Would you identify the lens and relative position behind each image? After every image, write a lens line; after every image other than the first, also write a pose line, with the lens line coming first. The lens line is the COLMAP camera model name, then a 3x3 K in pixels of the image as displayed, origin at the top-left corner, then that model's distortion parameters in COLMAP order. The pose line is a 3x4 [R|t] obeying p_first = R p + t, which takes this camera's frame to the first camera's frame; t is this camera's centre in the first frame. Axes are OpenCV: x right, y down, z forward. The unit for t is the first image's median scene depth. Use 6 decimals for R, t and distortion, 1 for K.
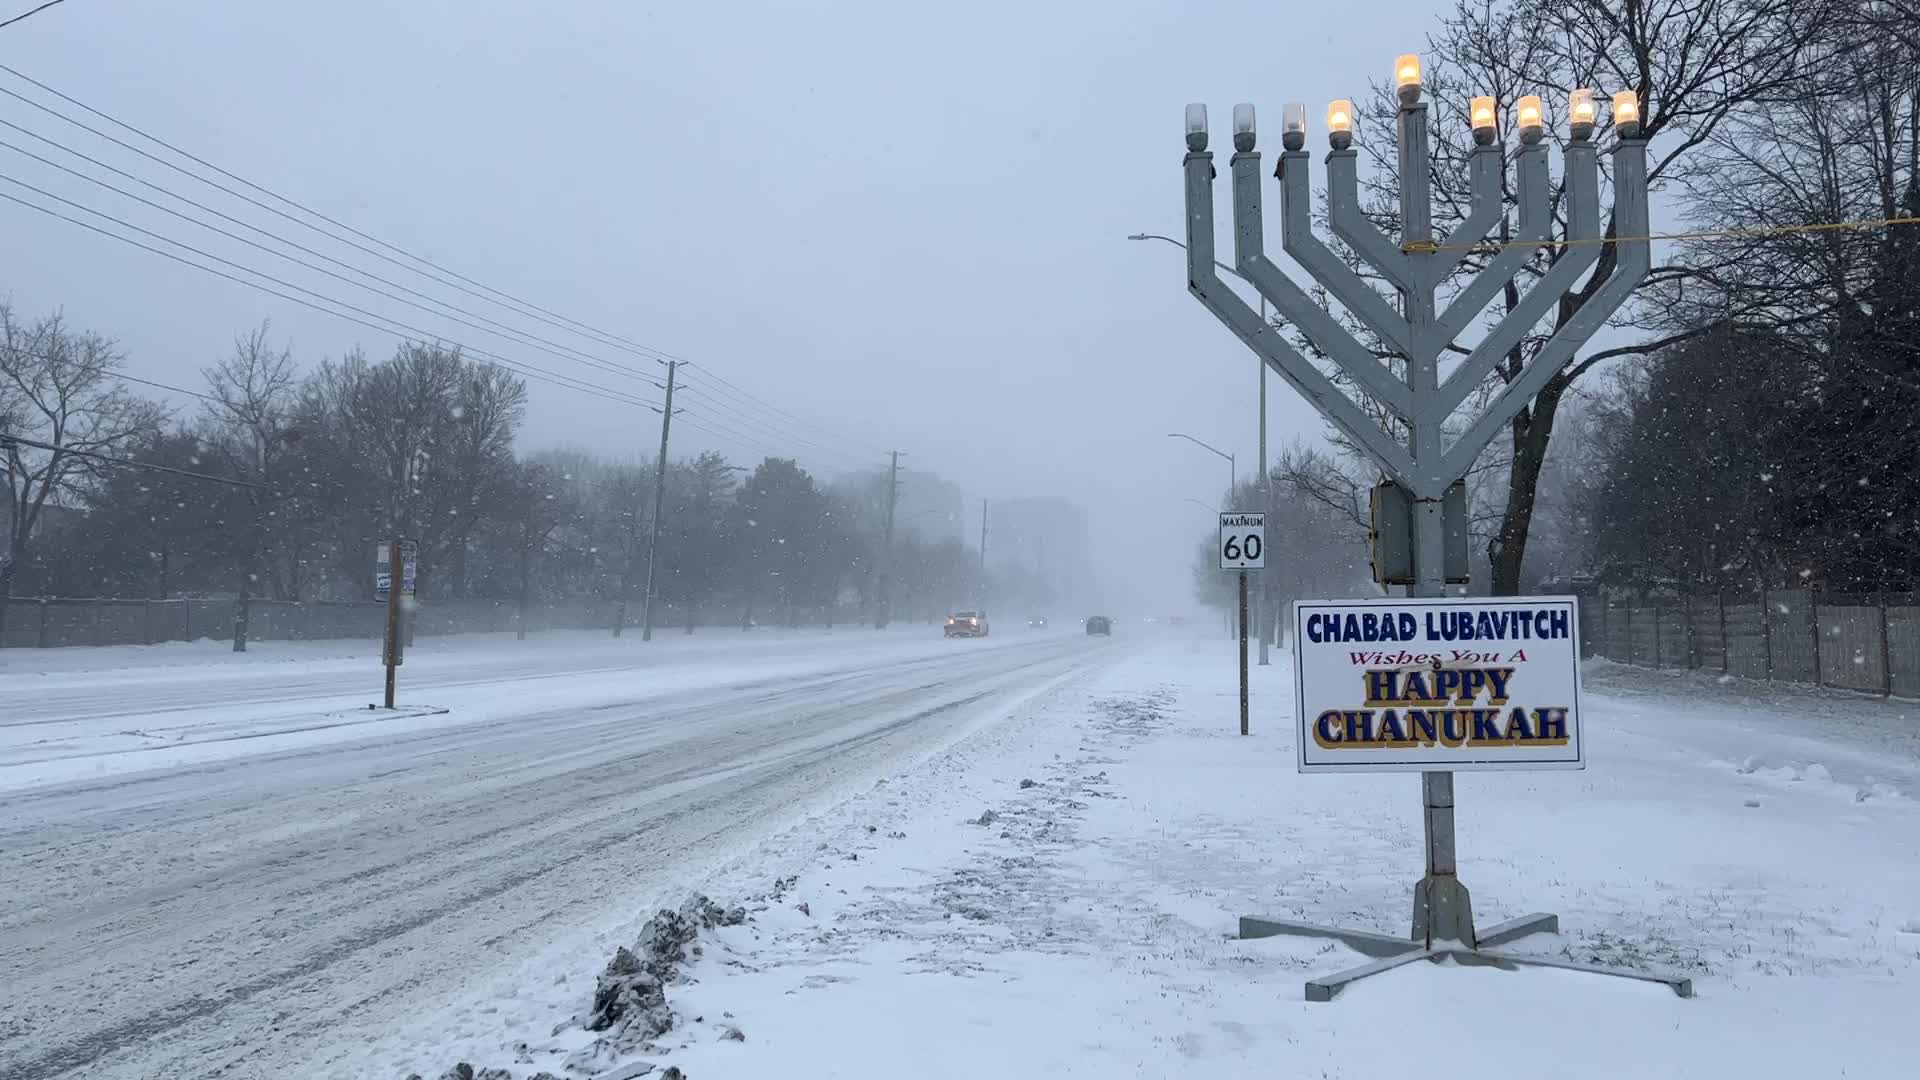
lens RADIAL K [[6870.3, 0, 960.0], [0, 6870.3, 540.0], [0, 0, 1]] dist [-0.304645, 2.640735]
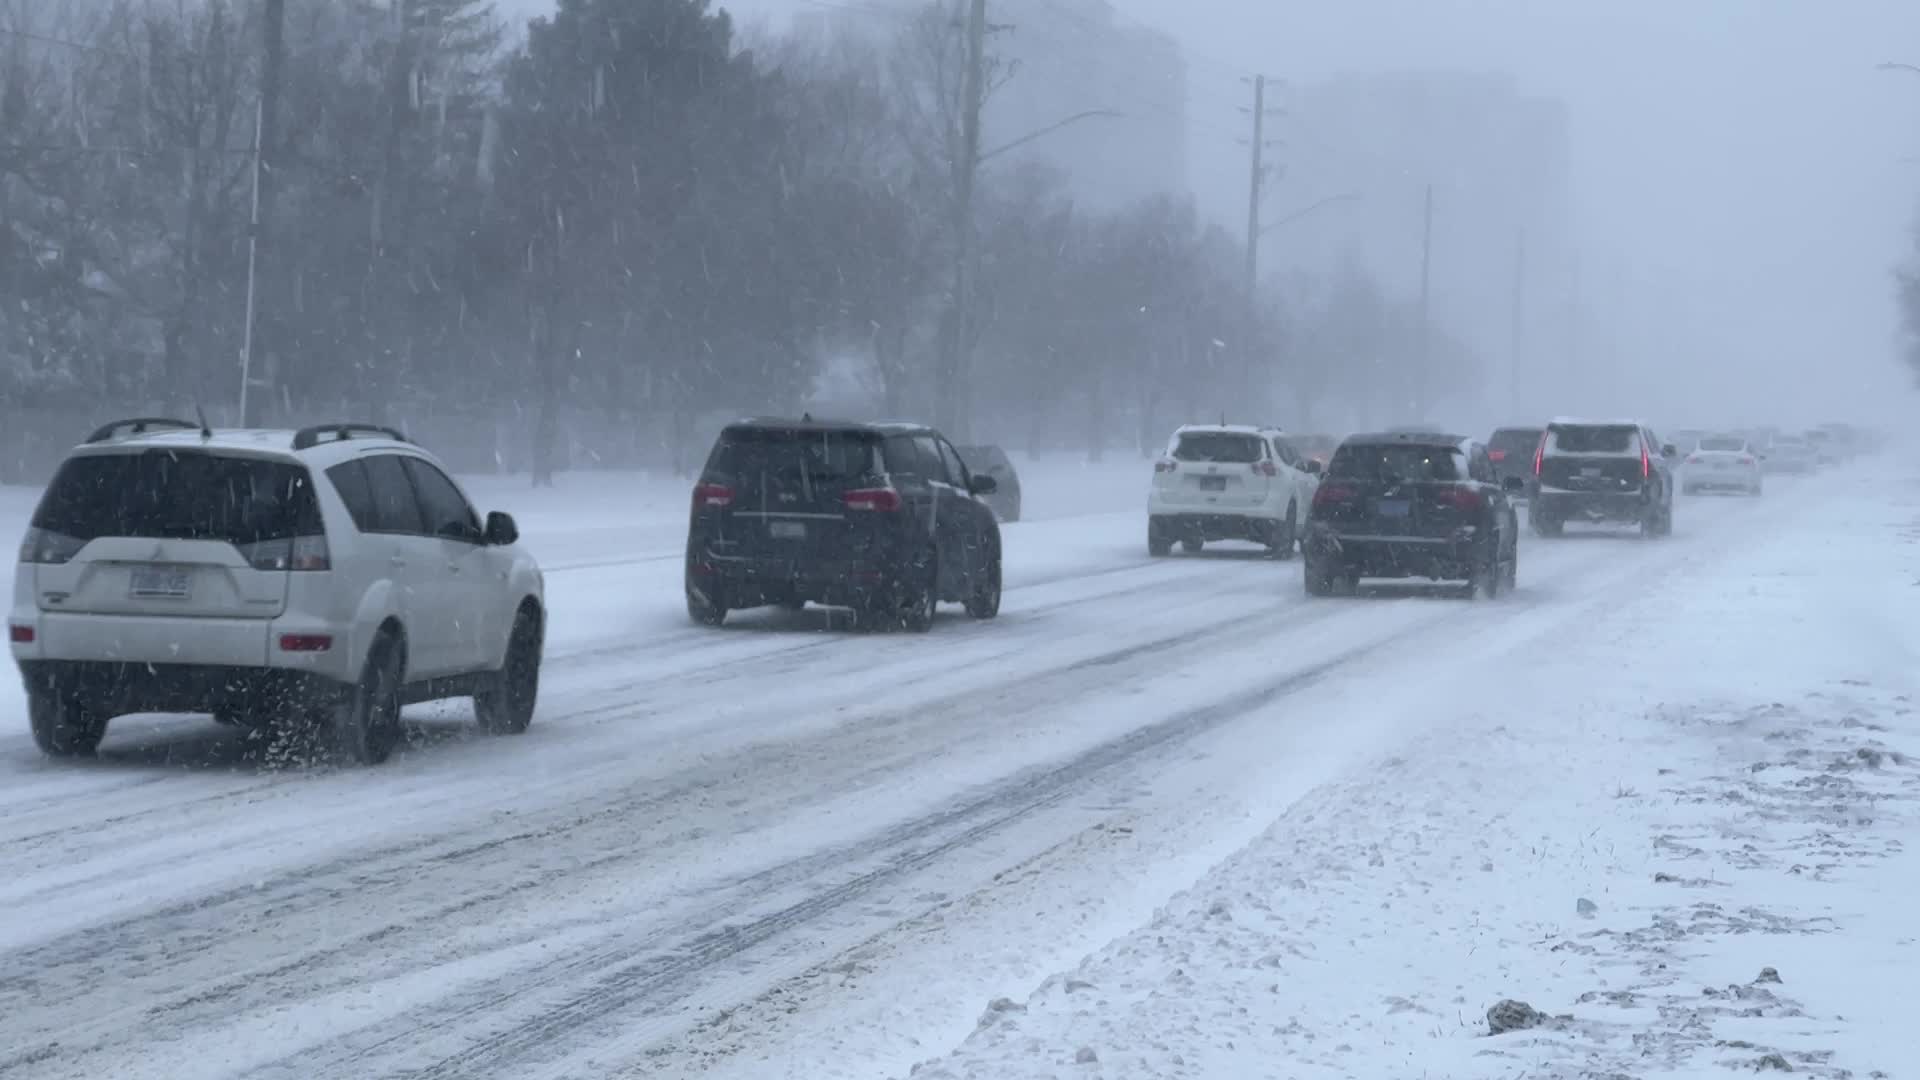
lens RADIAL K [[6870.3, 0, 960.0], [0, 6870.3, 540.0], [0, 0, 1]] dist [-0.304645, 2.640735]
pose [[0.999619, -0.013910, 0.023842, -0.019487], [0.013161, 0.999423, 0.031328, 0.006031], [-0.024264, -0.031002, 0.999225, 0.696319]]
